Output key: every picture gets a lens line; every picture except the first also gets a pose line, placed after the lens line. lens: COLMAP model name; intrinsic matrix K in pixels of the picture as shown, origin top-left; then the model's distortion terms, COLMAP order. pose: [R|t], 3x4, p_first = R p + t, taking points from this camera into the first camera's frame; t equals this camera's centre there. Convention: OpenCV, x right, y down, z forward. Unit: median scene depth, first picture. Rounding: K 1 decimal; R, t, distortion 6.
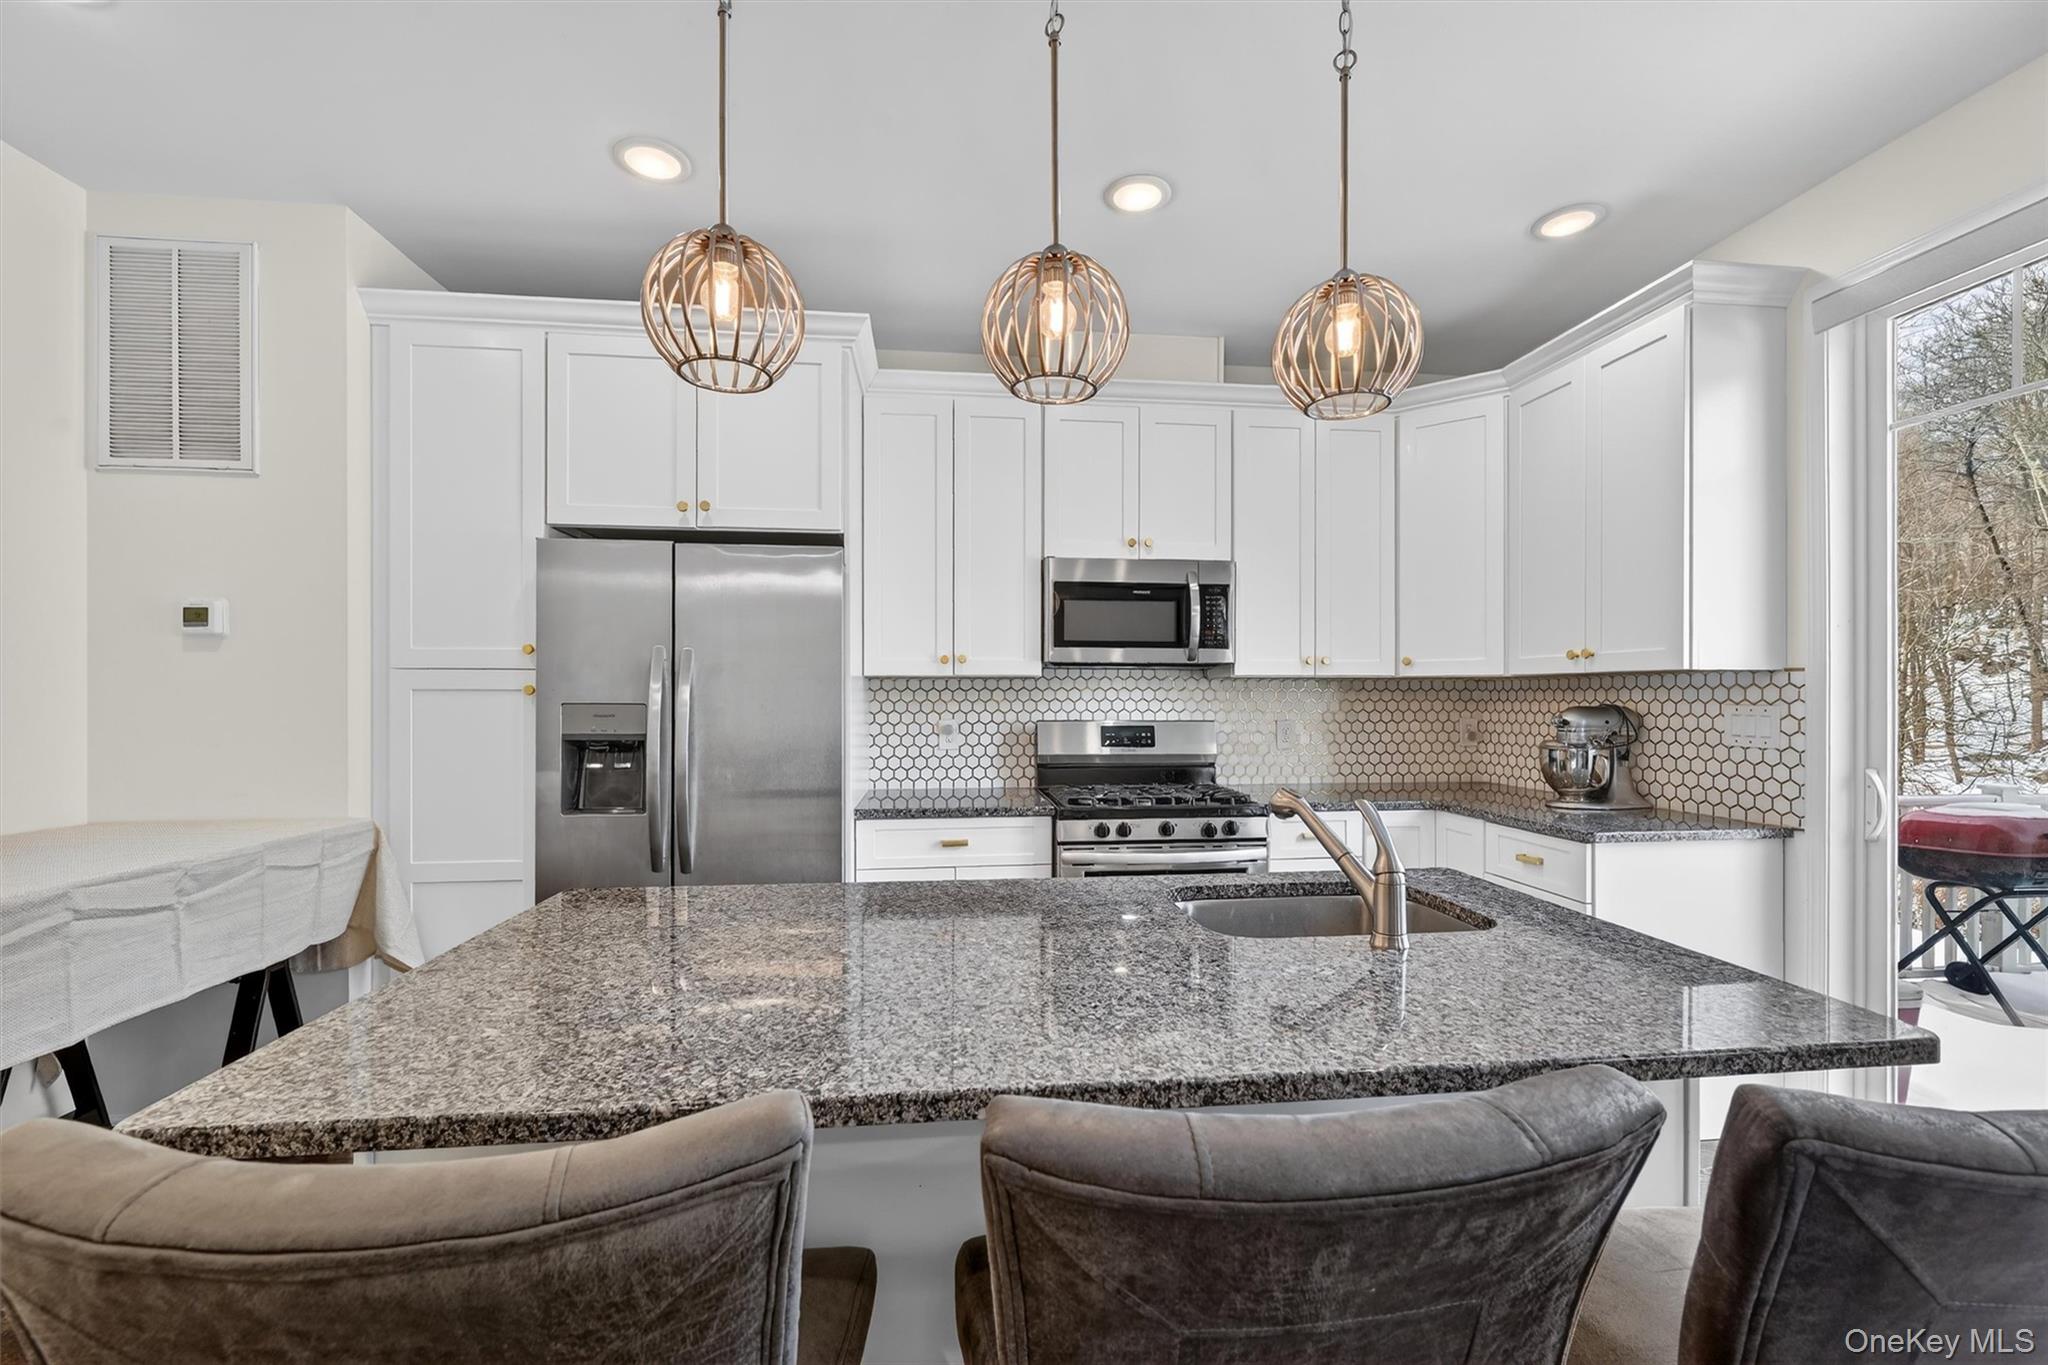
lens RADIAL K [[900.9, 0, 1037.3], [0, 900.9, 694.9], [0, 0, 1]] dist [-0.003588, 0.001345]
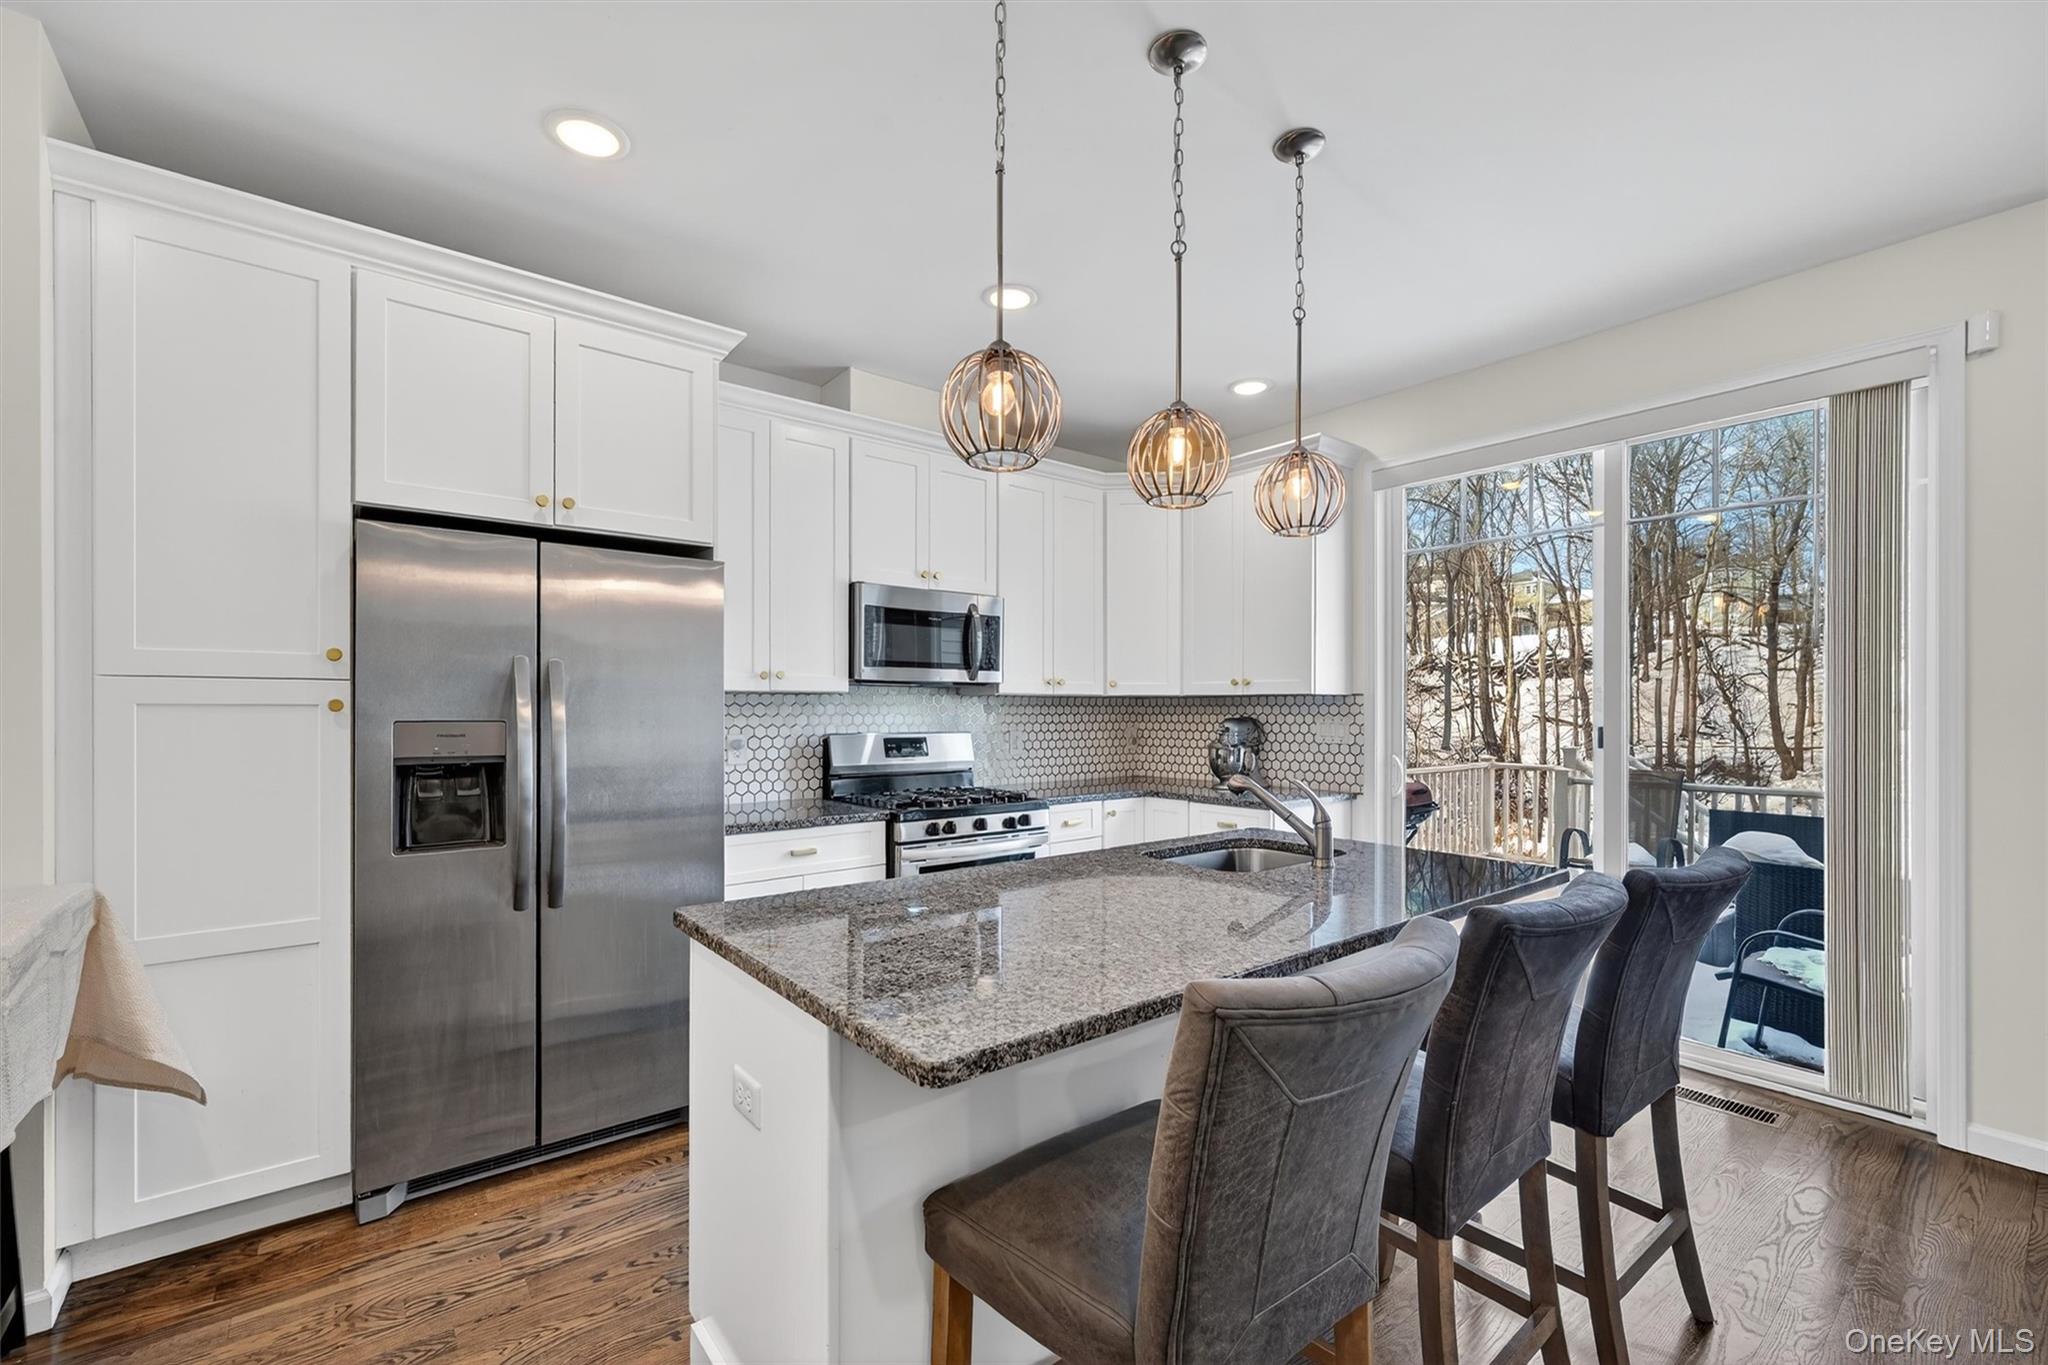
lens RADIAL K [[900.9, 0, 1080.6], [0, 900.9, 701.2], [0, 0, 1]] dist [-0.003588, 0.001345]
pose [[0.821617, 0.005433, 0.570014, -0.415688], [-0.001585, 0.999972, -0.007247, -0.003314], [-0.570038, 0.005051, 0.821603, -0.040331]]
